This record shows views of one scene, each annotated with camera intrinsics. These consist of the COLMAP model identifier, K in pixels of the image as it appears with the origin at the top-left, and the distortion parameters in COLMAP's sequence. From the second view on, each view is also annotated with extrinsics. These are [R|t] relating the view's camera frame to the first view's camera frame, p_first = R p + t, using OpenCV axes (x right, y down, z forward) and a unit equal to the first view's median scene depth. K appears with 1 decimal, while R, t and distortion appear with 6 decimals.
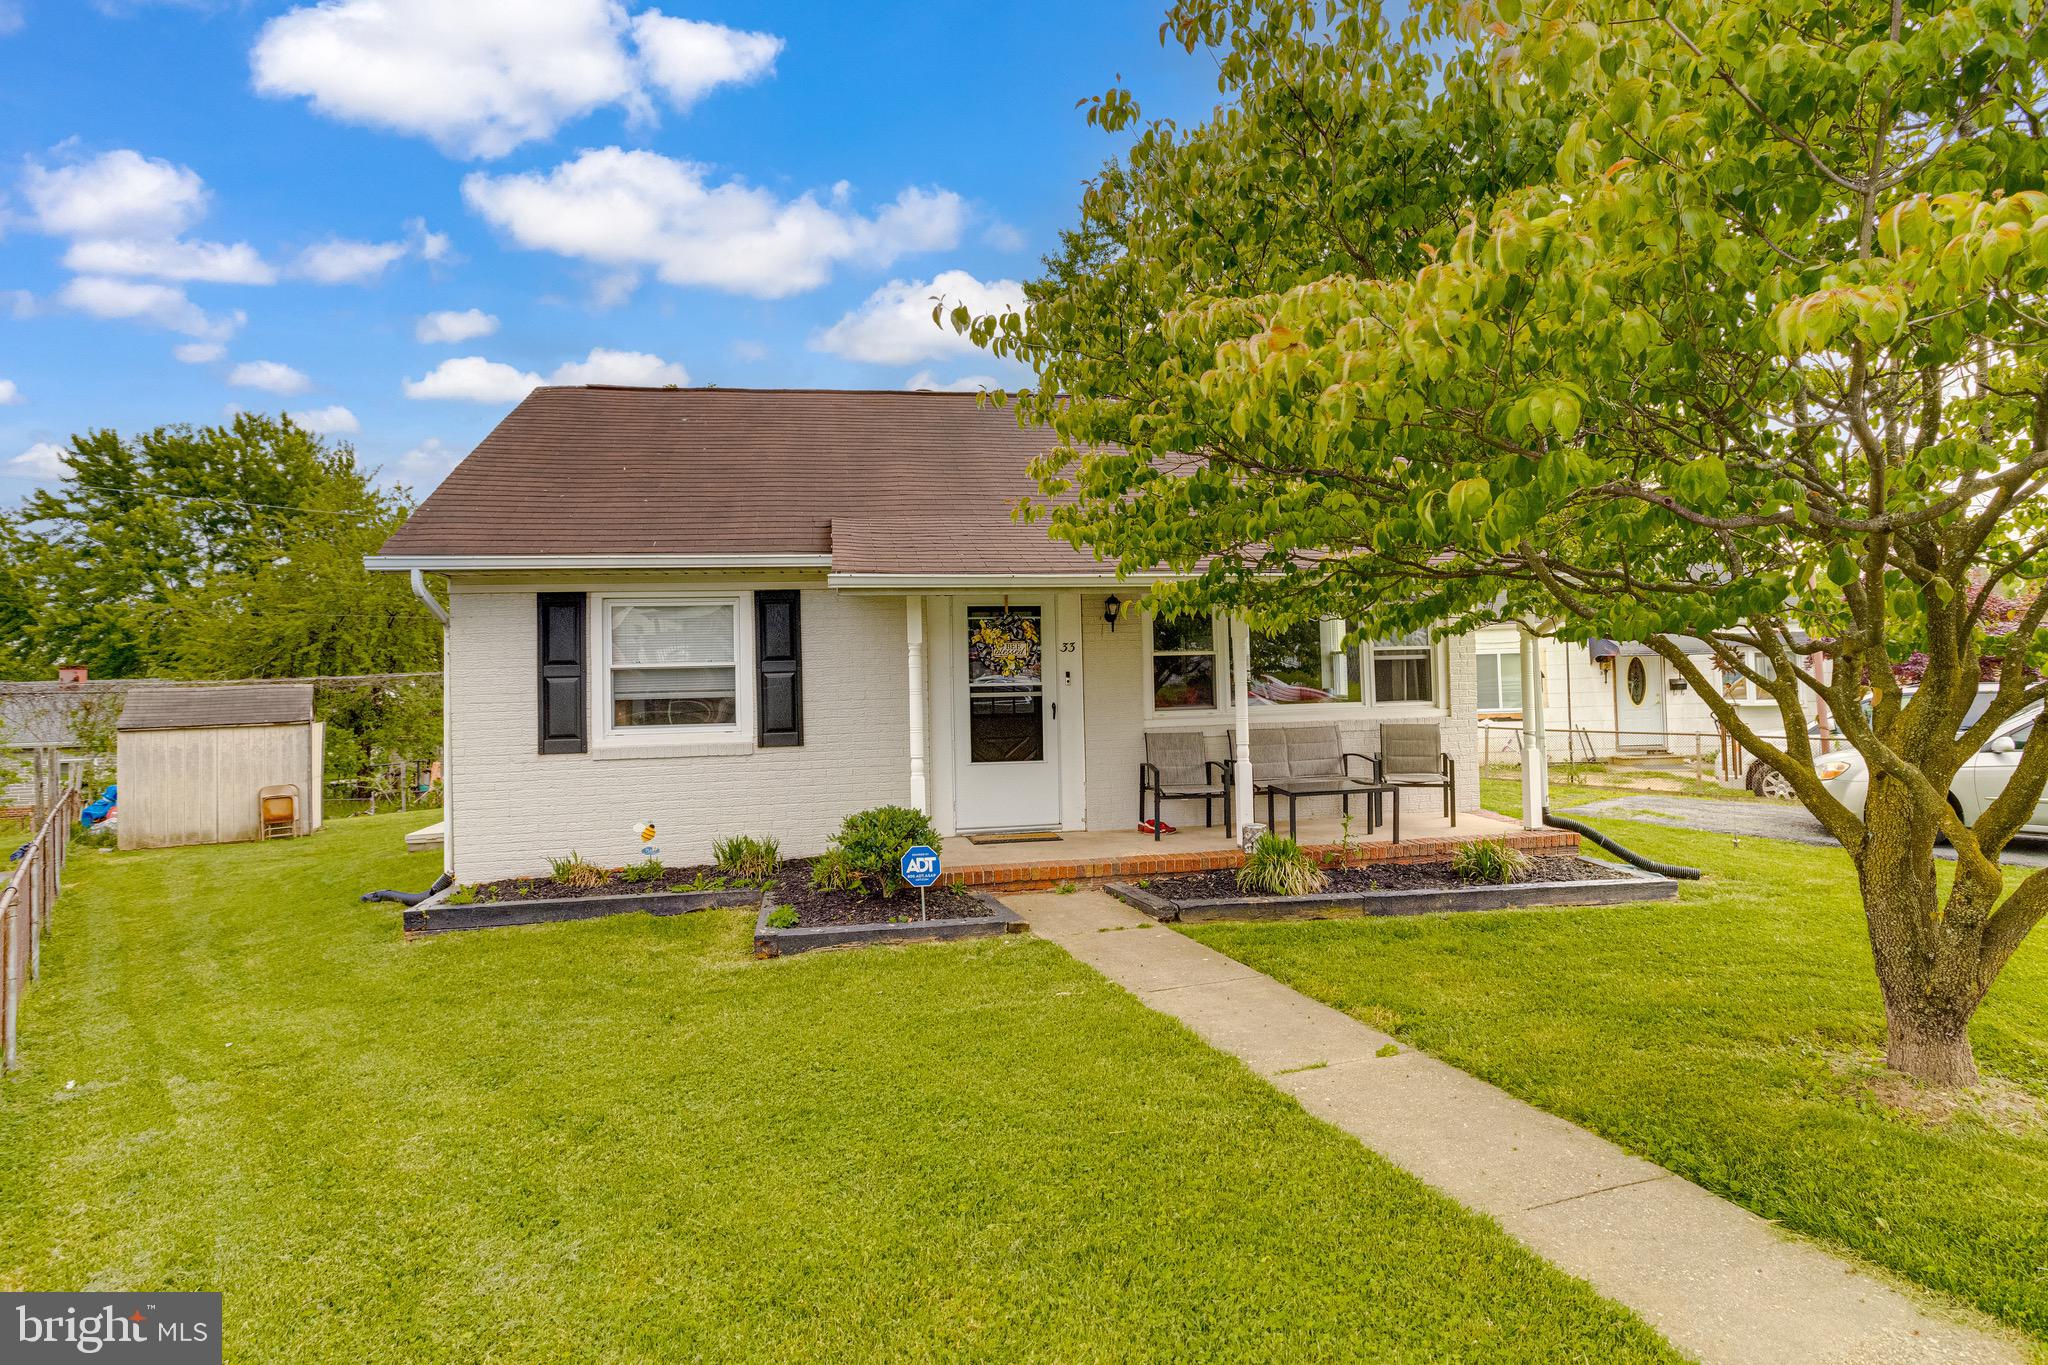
lens RADIAL K [[993.6, 0, 1012.8], [0, 993.6, 641.6], [0, 0, 1]] dist [-0.031286, 0.015195]
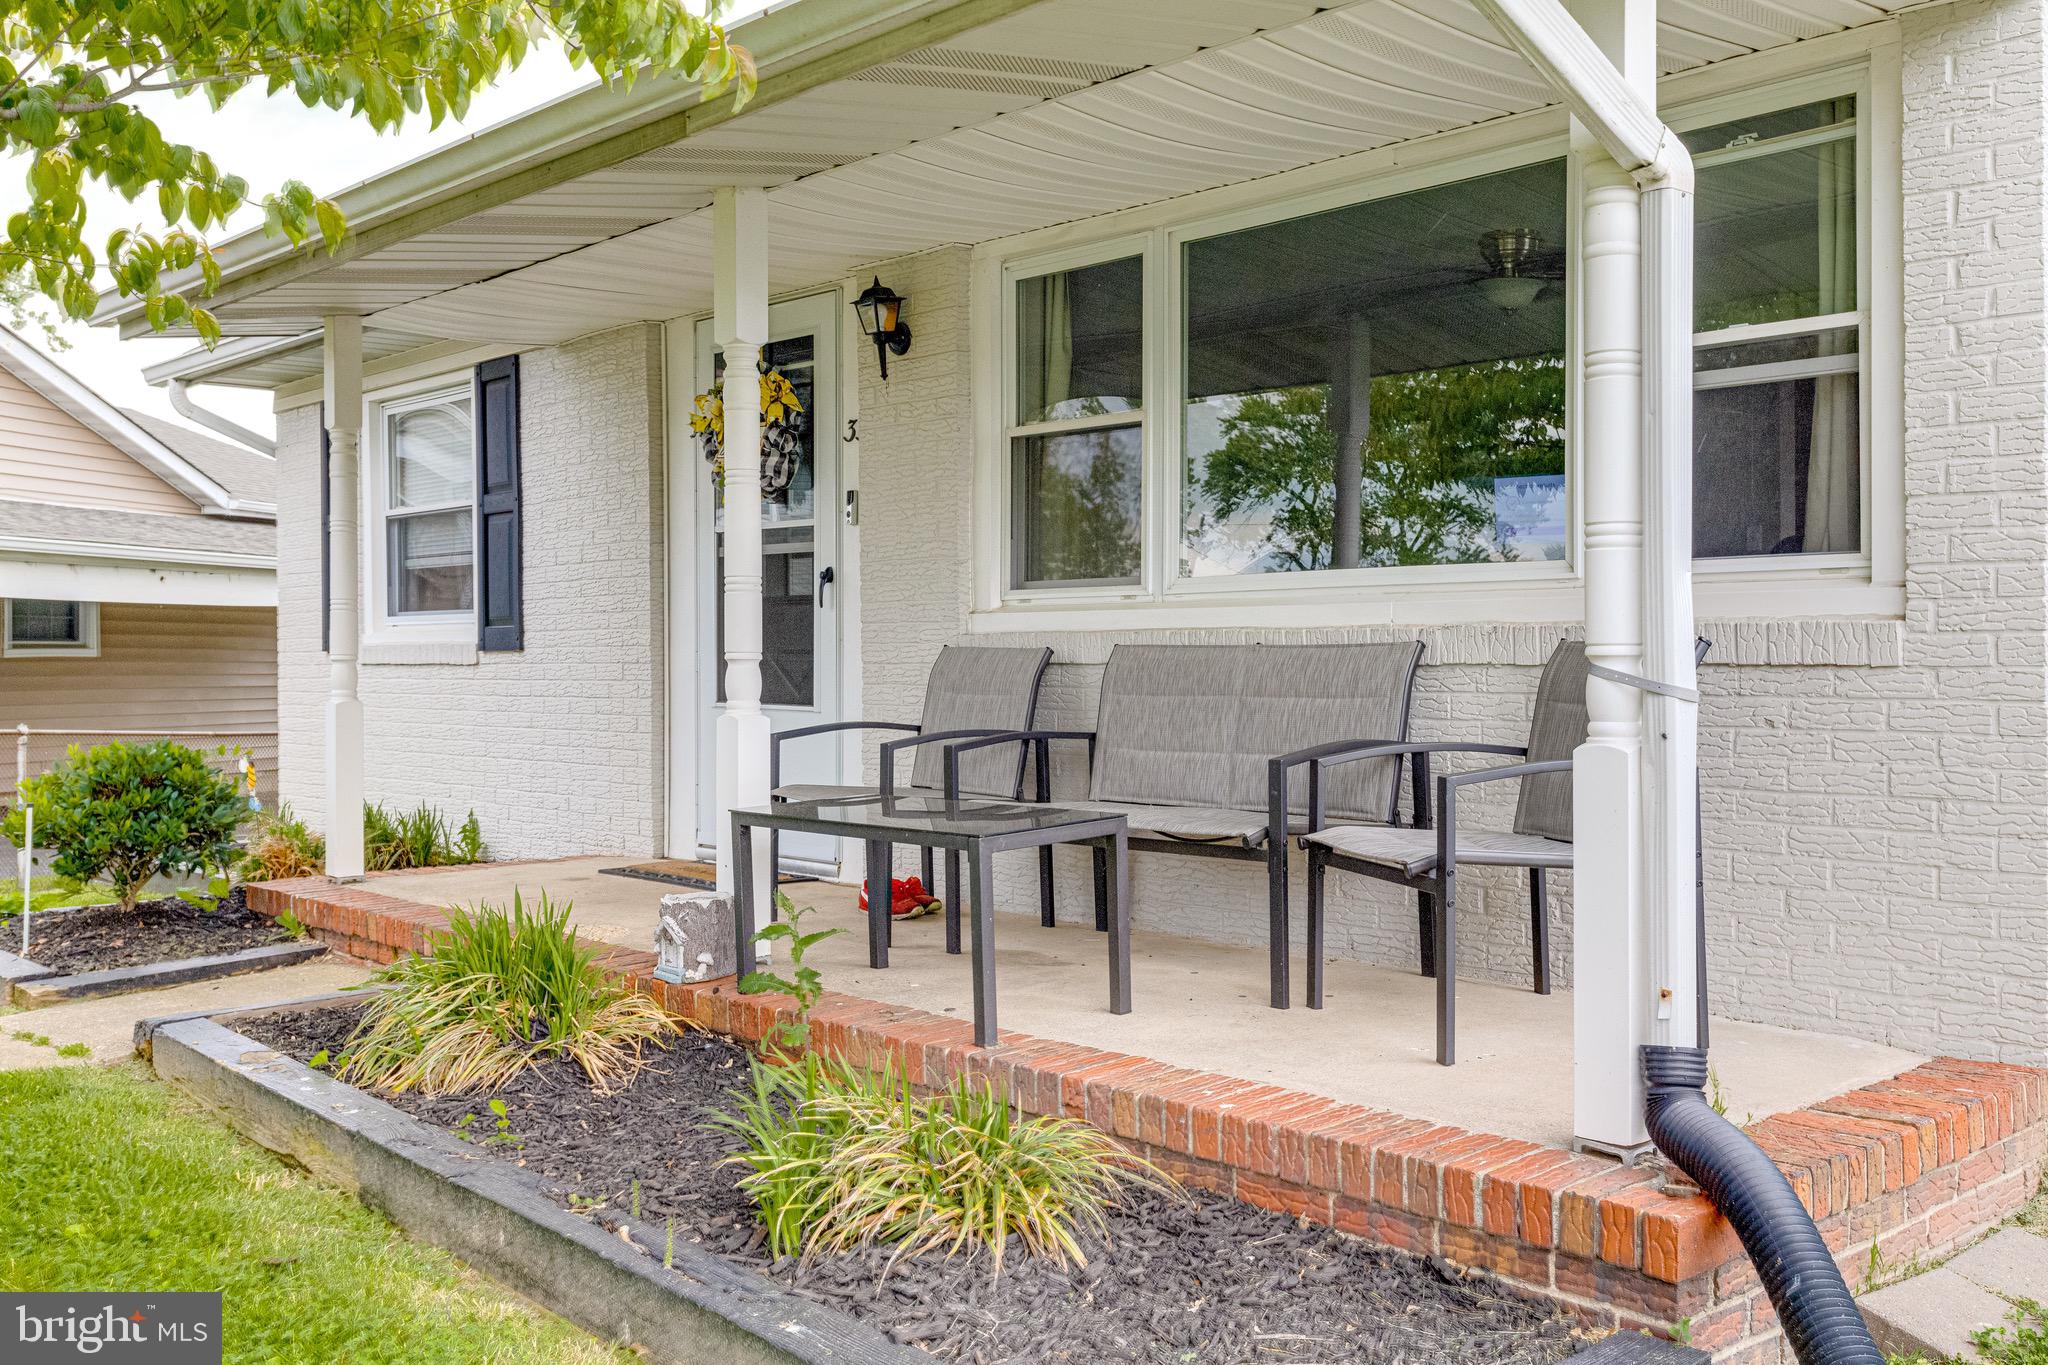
lens RADIAL K [[1842.2, 0, 1035.7], [0, 1842.2, 661.3], [0, 0, 1]] dist [0.056093, 0.006395]
pose [[0.573101, 0.026981, -0.819040, 0.820599], [0.002628, 0.999392, 0.034761, 0.085785], [0.819481, -0.022074, 0.572682, 0.741740]]
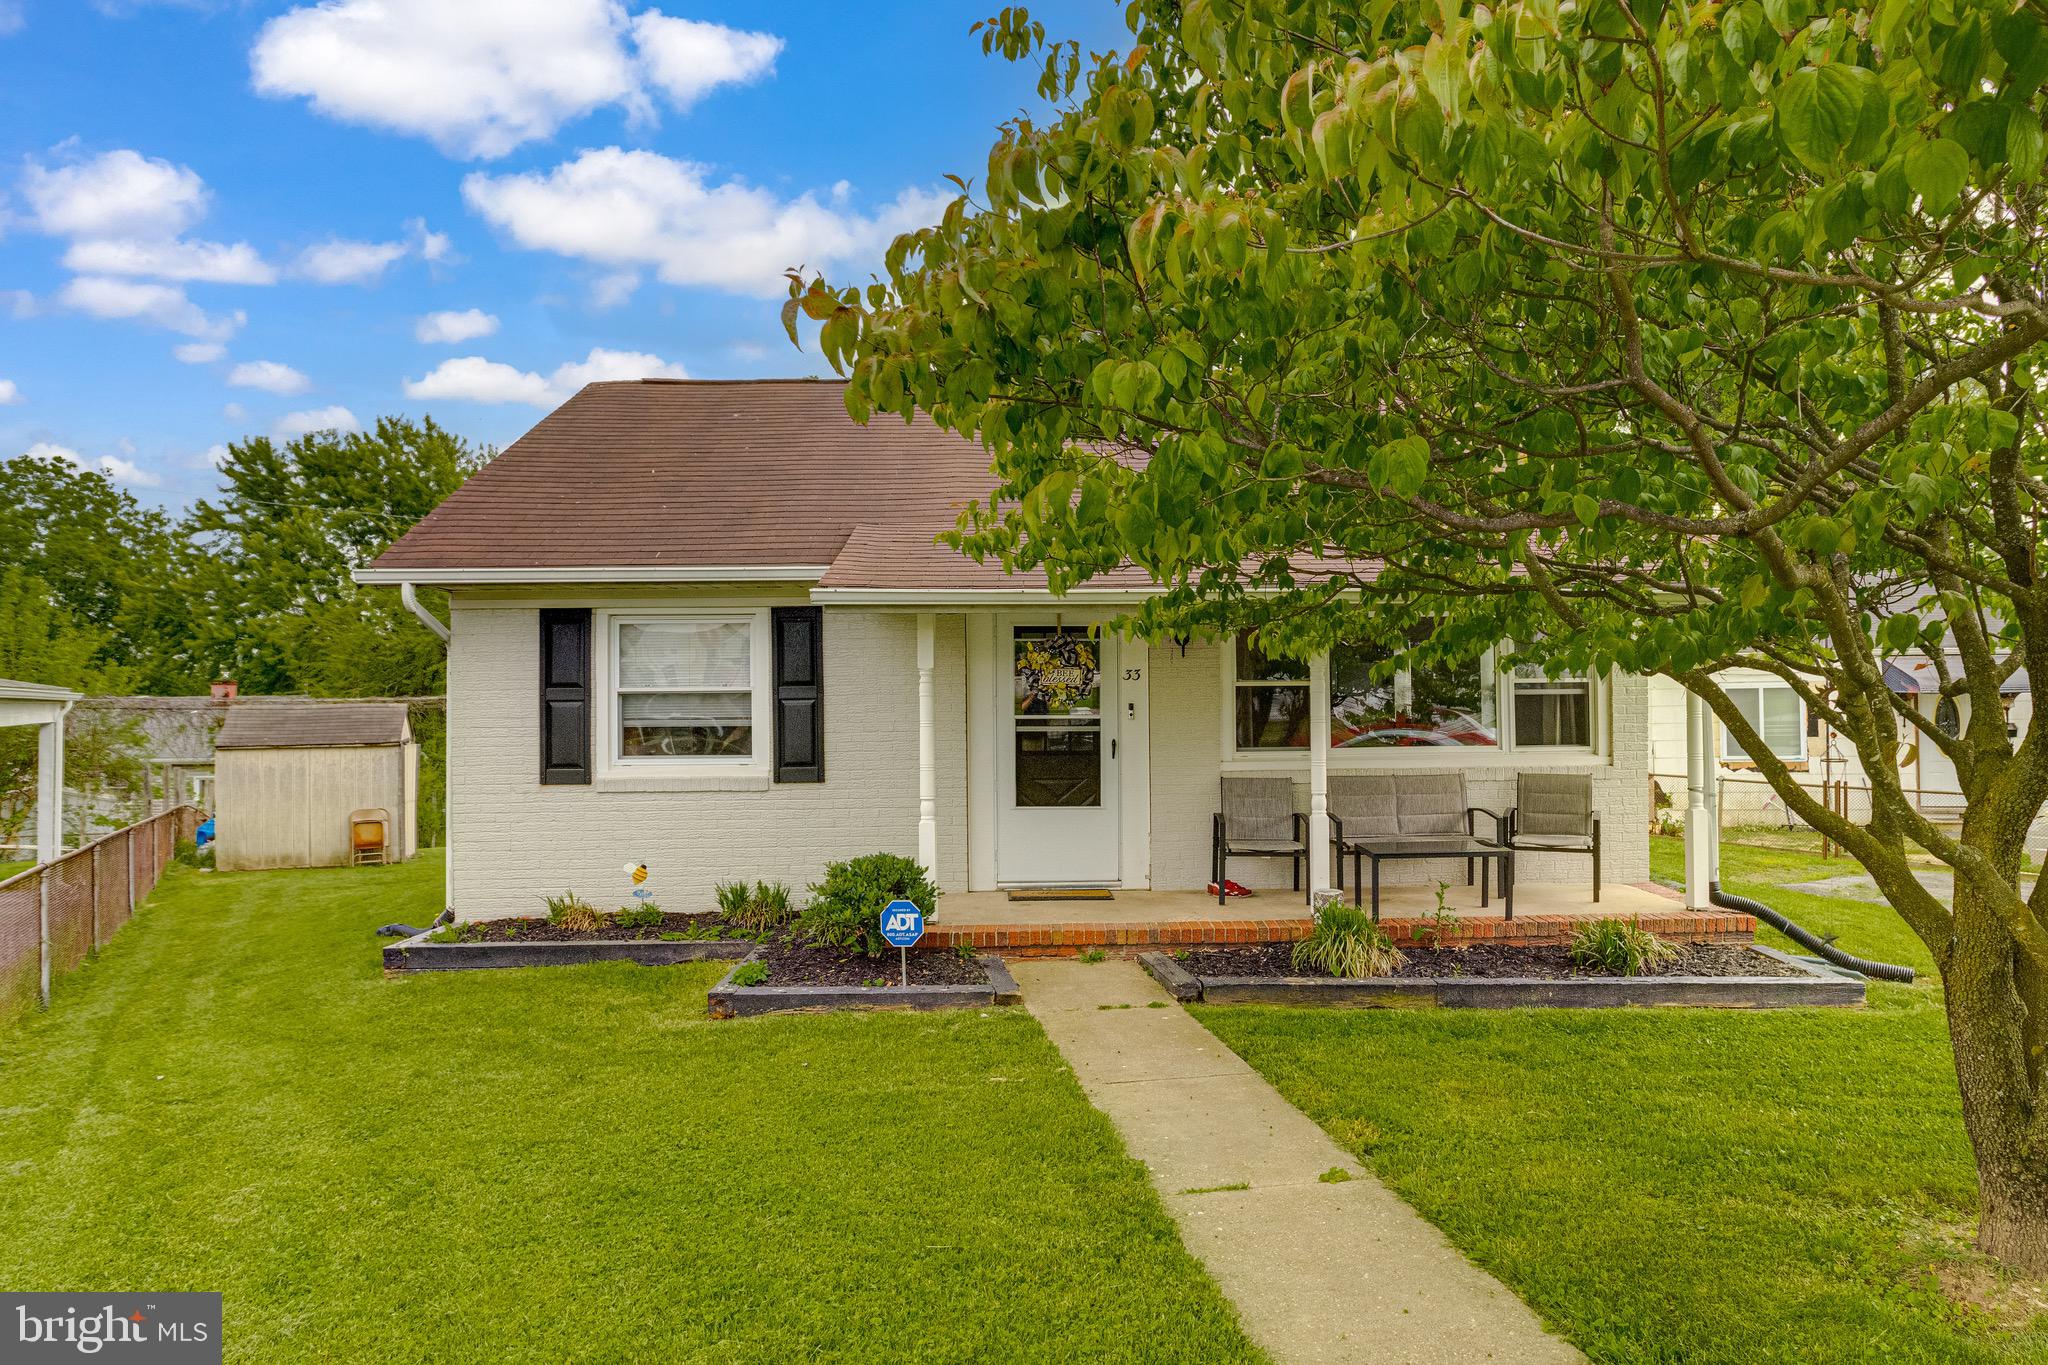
lens RADIAL K [[1139.5, 0, 1038.9], [0, 1139.5, 688.3], [0, 0, 1]] dist [-0.028282, 0.012594]
pose [[0.989651, 0.013291, -0.142876, 0.138373], [-0.010356, 0.999720, 0.021268, -0.002892], [0.143119, -0.019568, 0.989512, 0.022737]]
